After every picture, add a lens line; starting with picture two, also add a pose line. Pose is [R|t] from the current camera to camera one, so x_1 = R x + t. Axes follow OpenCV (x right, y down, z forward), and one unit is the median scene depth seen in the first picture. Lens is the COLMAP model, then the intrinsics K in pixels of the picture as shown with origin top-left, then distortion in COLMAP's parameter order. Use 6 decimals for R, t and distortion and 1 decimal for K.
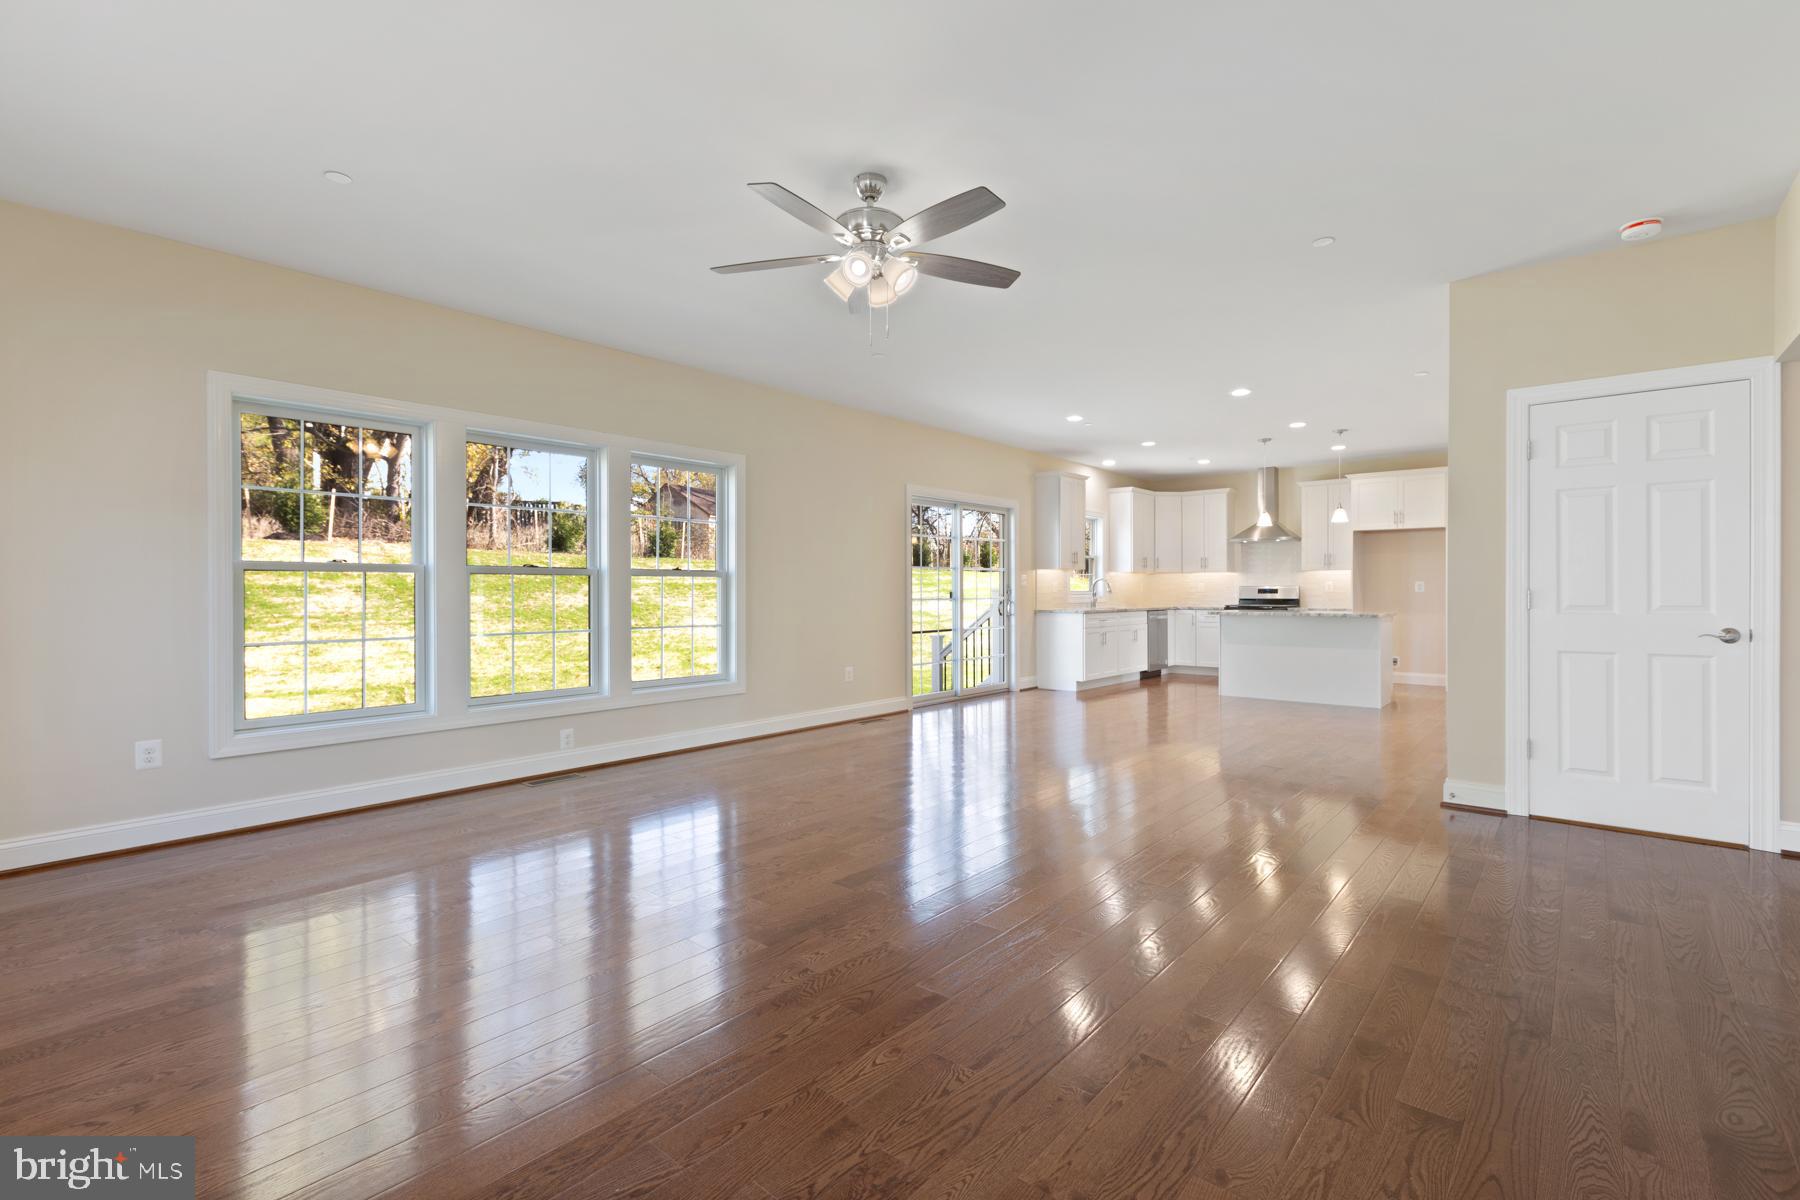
lens RADIAL K [[801.8, 0, 896.0], [0, 801.8, 592.2], [0, 0, 1]] dist [-0.000930, 0.000736]
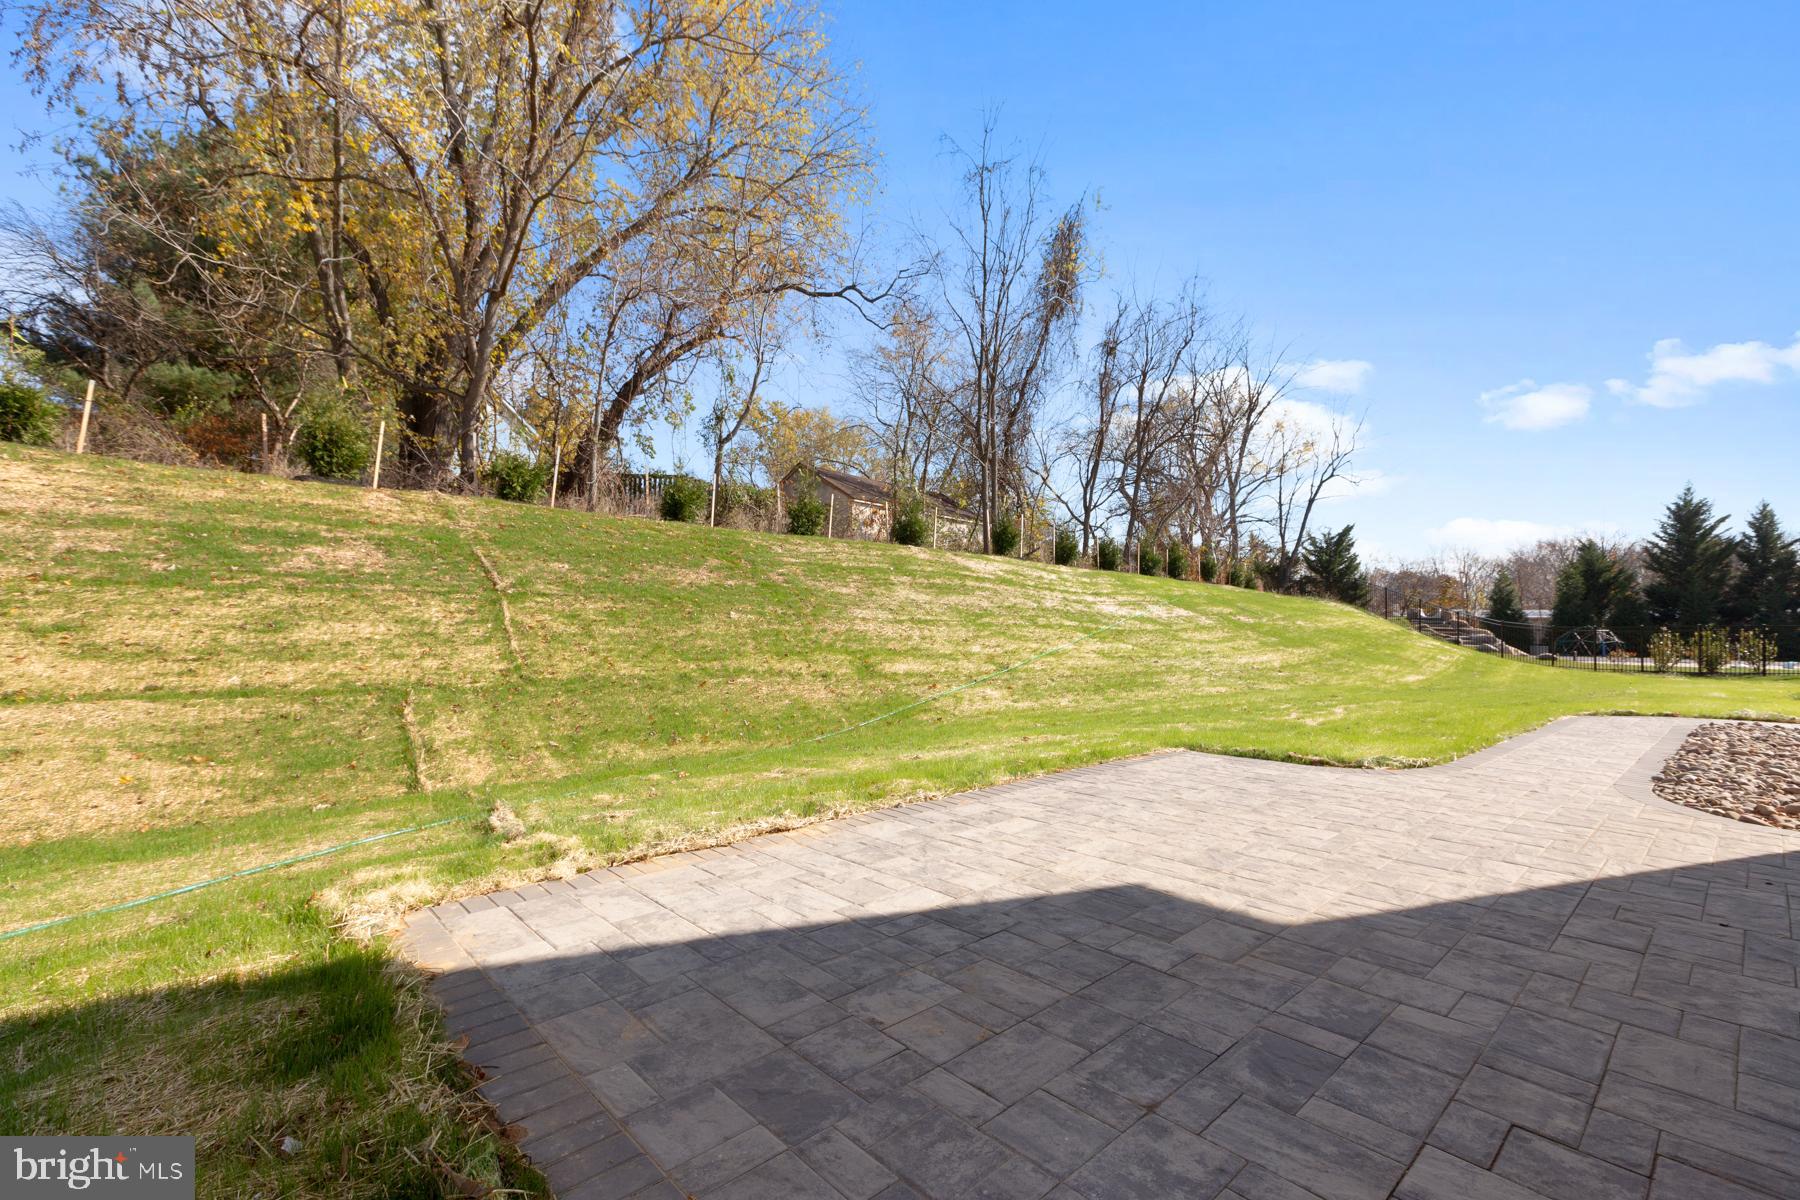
lens RADIAL K [[796.7, 0, 900.0], [0, 796.7, 600.0], [0, 0, 1]] dist [0.001027, -0.000340]
pose [[0.993253, 0.018460, -0.114493, -0.161162], [-0.021651, 0.999409, -0.026689, 0.047942], [0.113933, 0.028988, 0.993065, 0.370796]]
